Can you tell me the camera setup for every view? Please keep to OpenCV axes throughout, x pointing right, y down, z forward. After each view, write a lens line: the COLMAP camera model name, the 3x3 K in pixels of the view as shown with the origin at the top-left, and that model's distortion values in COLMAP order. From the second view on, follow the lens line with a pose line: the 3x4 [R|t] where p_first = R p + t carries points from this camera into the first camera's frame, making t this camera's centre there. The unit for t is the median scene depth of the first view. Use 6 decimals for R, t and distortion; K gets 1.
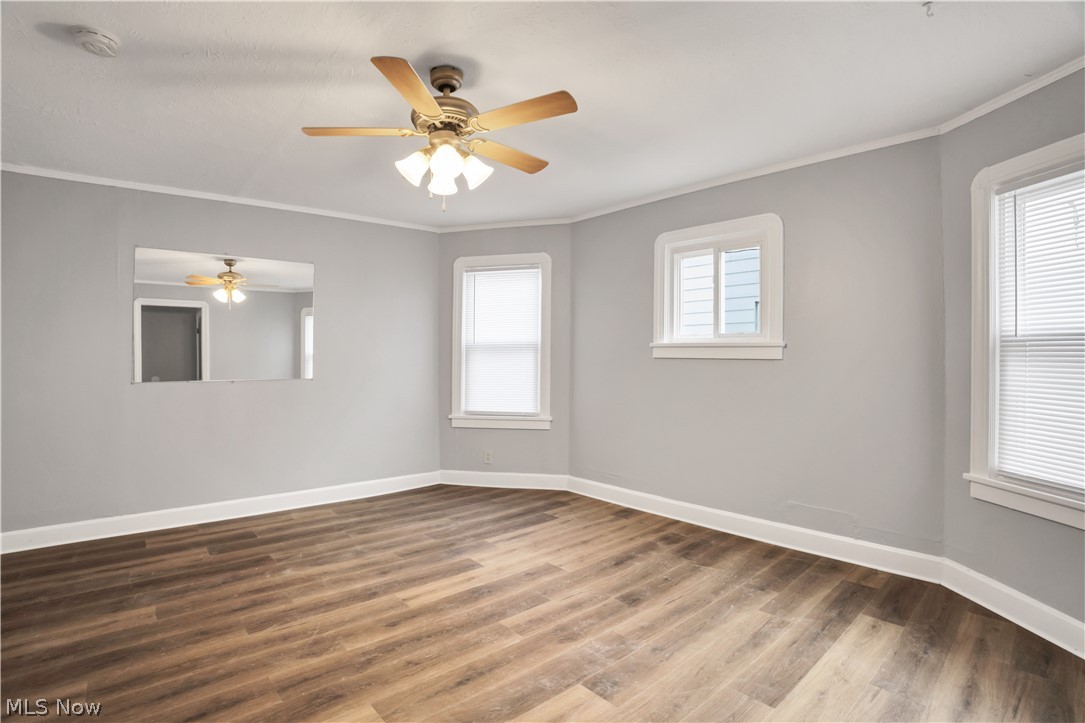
lens RADIAL K [[549.8, 0, 542.5], [0, 549.8, 361.5], [0, 0, 1]] dist [-0.115986, -0.000181]
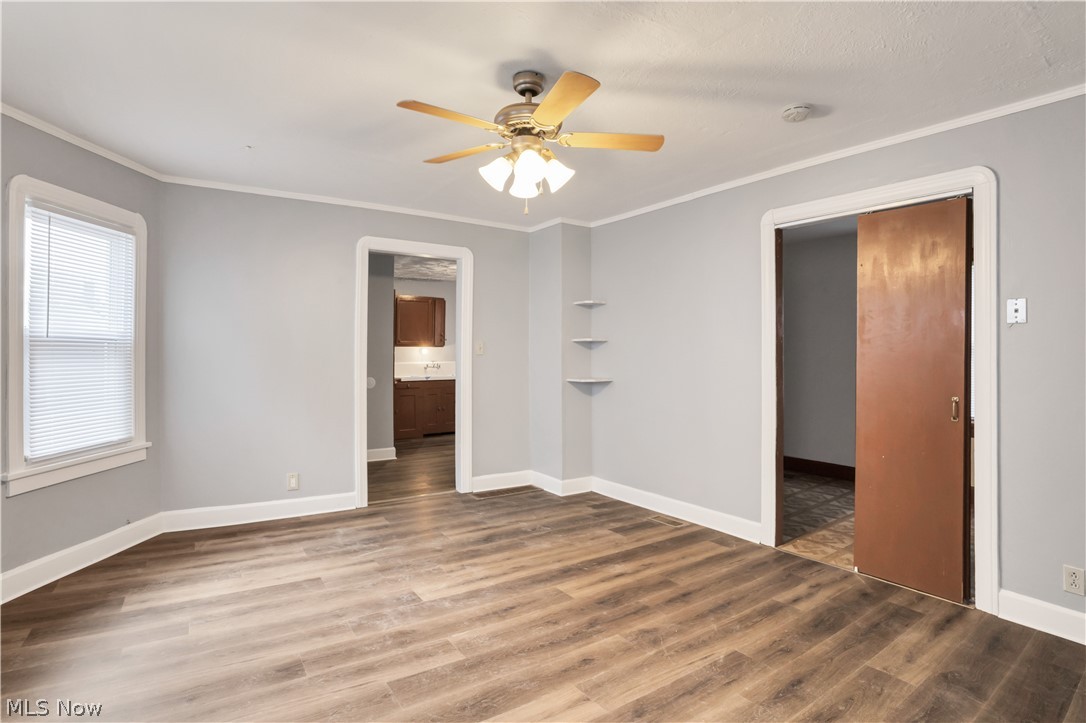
lens RADIAL K [[581.3, 0, 543.0], [0, 581.3, 361.5], [0, 0, 1]] dist [-0.035388, 0.000530]
pose [[-0.993837, -0.003733, 0.110789, -0.345143], [-0.003812, 0.999993, -0.000505, 0.002515], [-0.110787, -0.000924, -0.993844, 2.139088]]
